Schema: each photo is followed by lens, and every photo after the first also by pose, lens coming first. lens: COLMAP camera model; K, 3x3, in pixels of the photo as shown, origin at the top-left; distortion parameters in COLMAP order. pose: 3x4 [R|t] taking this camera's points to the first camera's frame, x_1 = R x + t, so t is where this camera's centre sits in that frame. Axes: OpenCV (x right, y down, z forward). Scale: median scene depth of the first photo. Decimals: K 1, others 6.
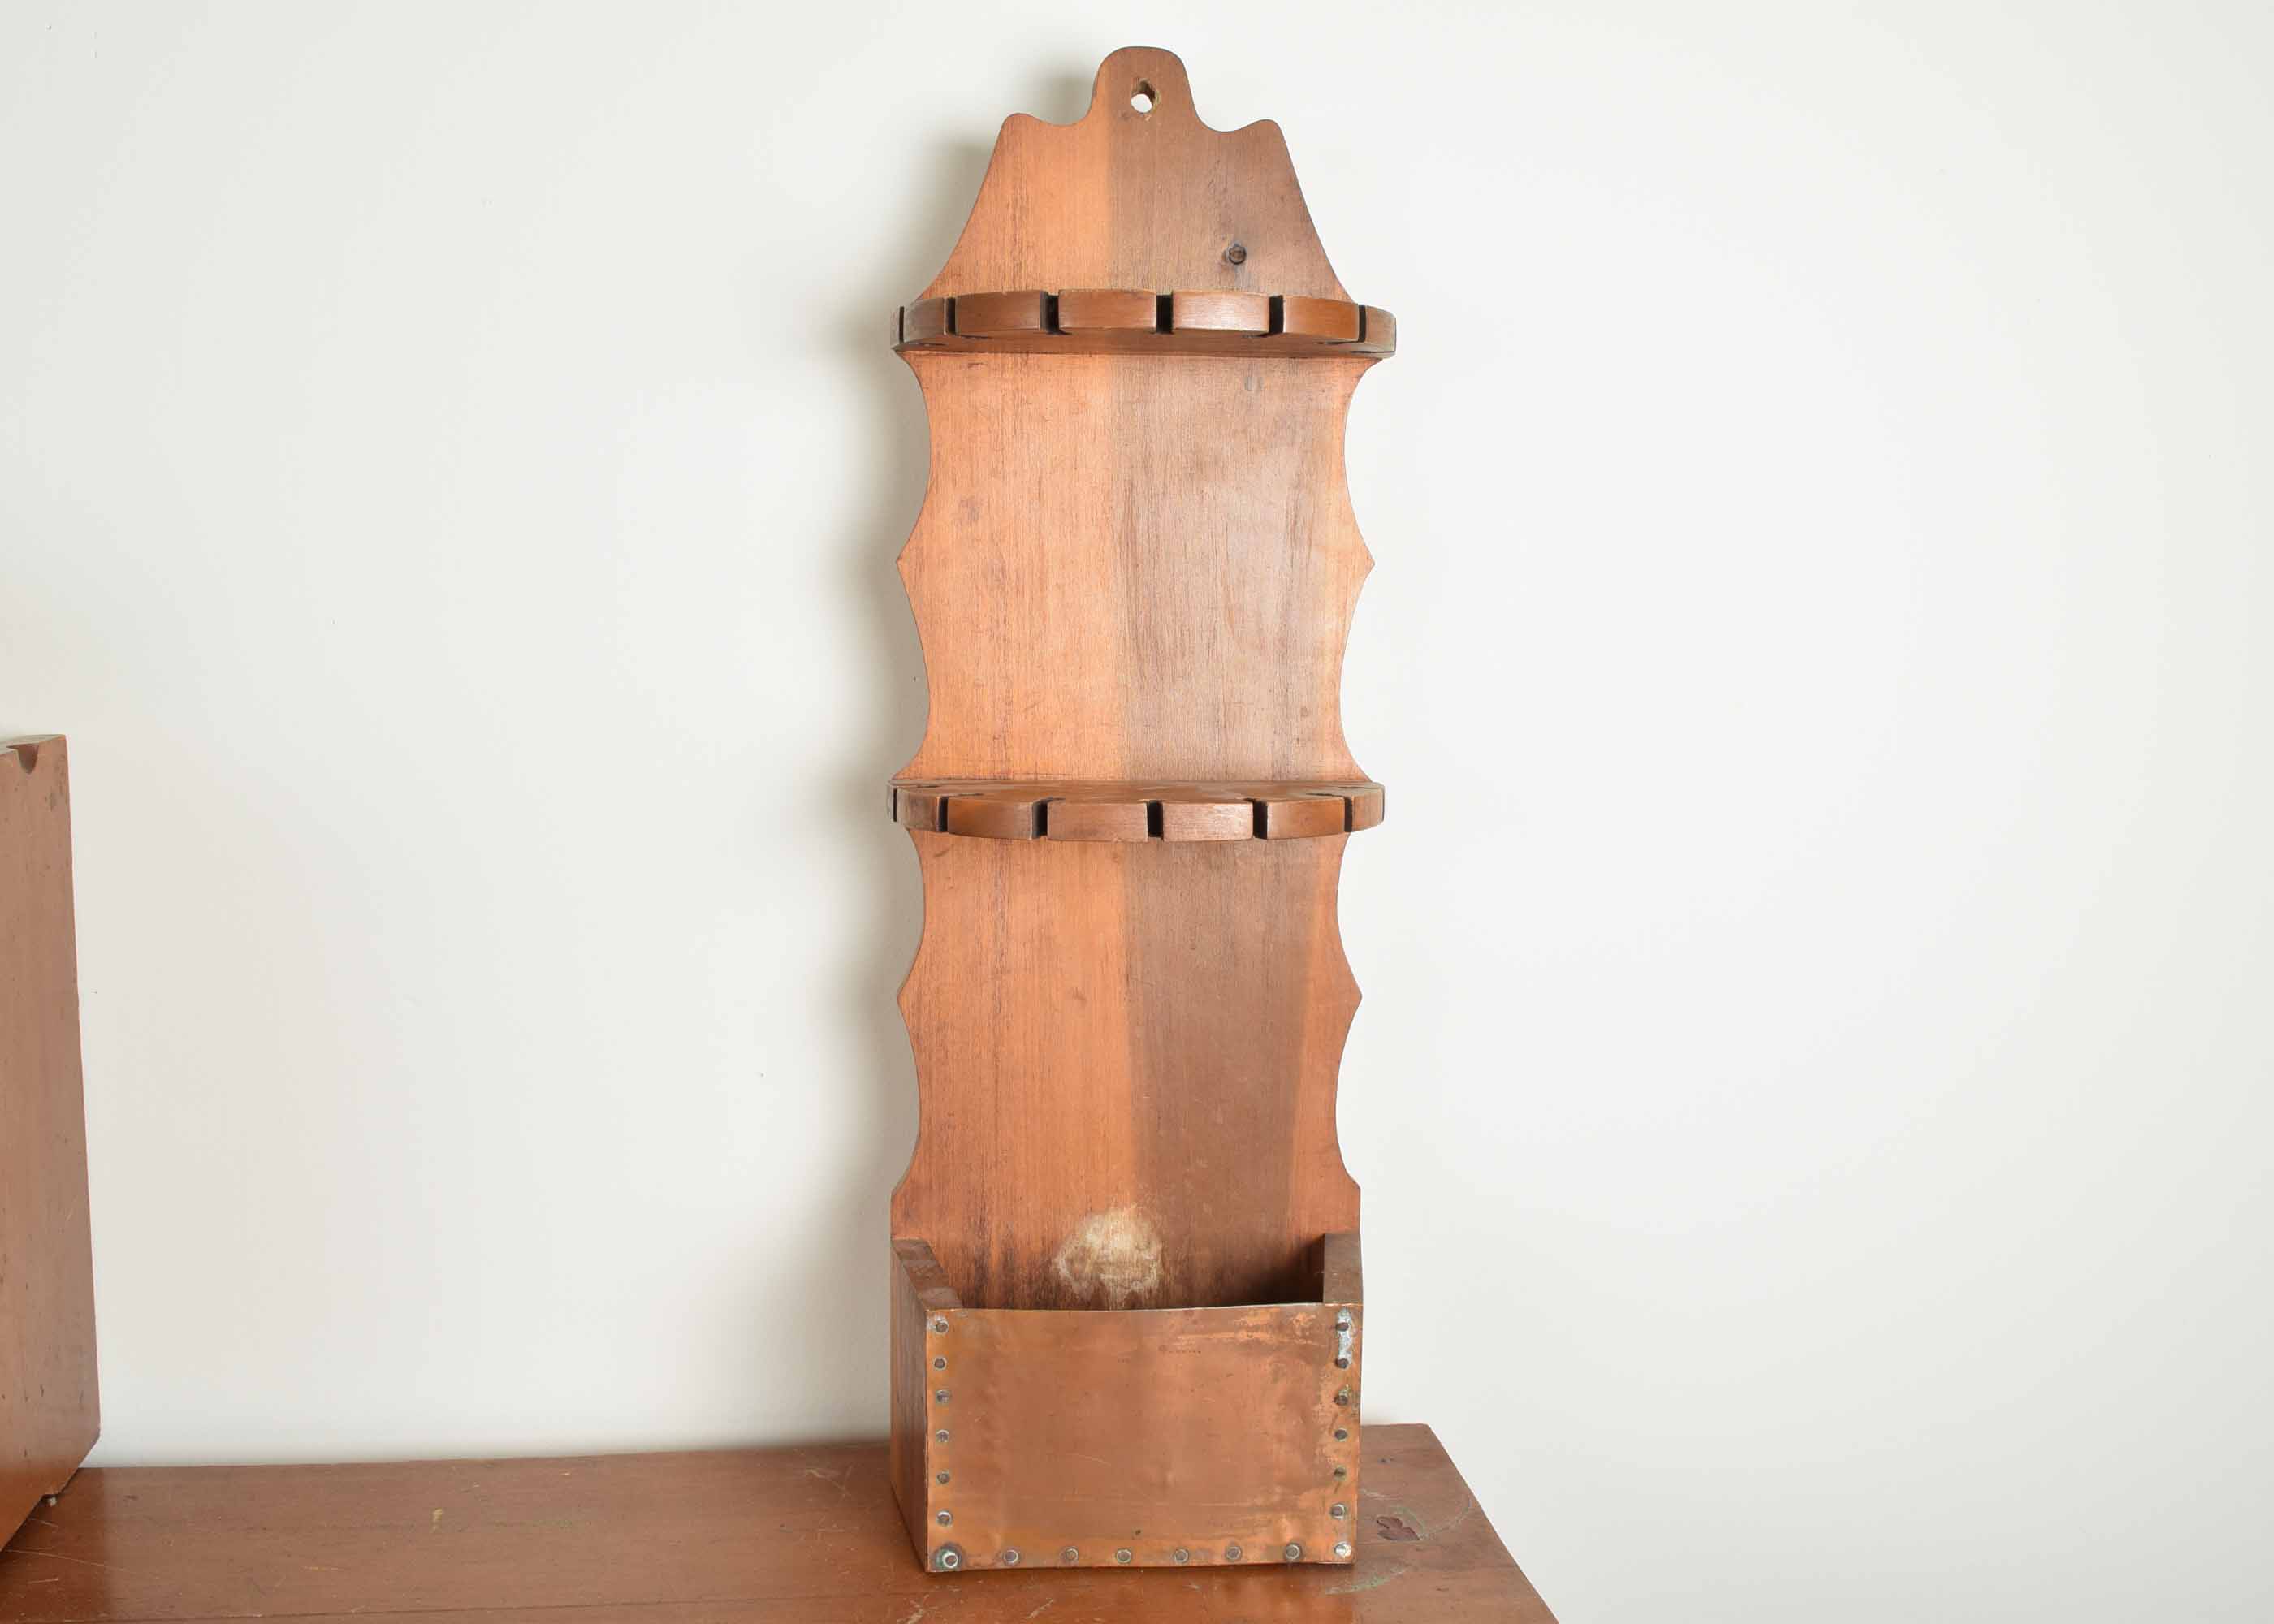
lens RADIAL K [[2402.8, 0, 1115.3], [0, 2402.8, 793.5], [0, 0, 1]] dist [-0.074877, 0.000000]
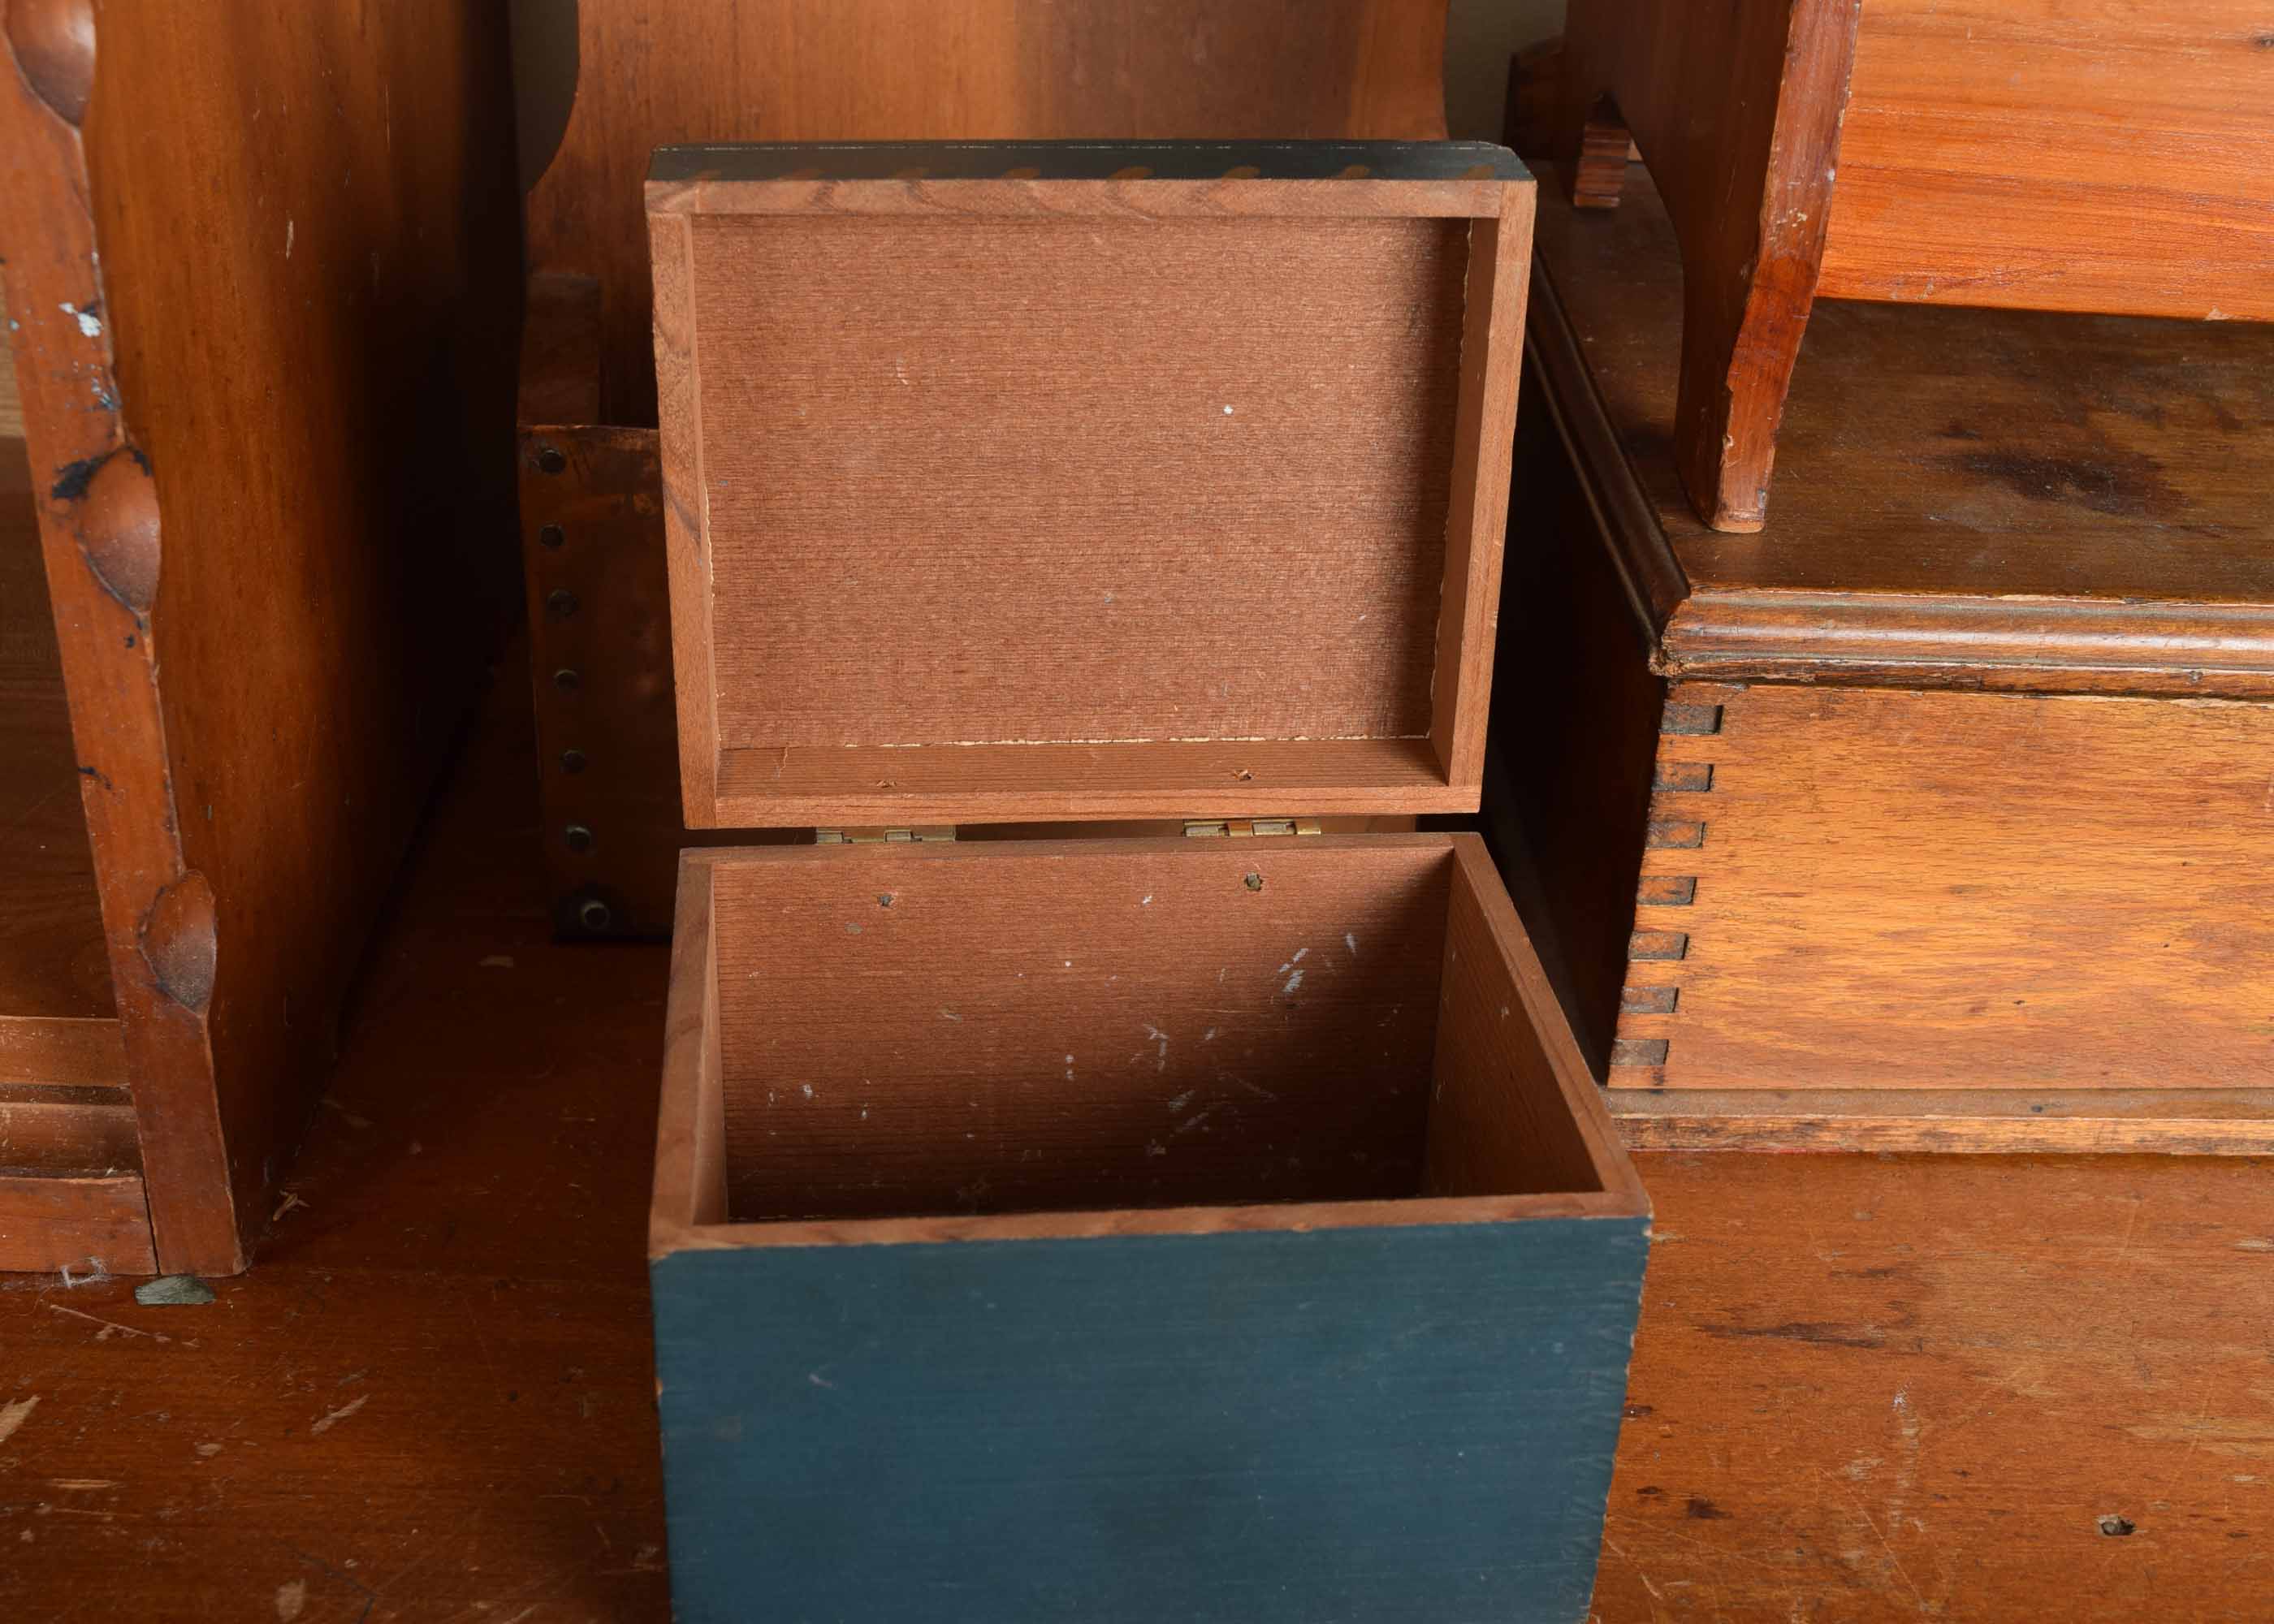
lens RADIAL K [[2803.3, 0, 1142.3], [0, 2803.3, 826.9], [0, 0, 1]] dist [-0.091829, 0.000000]
pose [[0.997299, 0.054769, -0.048944, 0.074251], [-0.033380, 0.931503, 0.362200, 0.085553], [0.065429, -0.359587, 0.930815, 0.462542]]
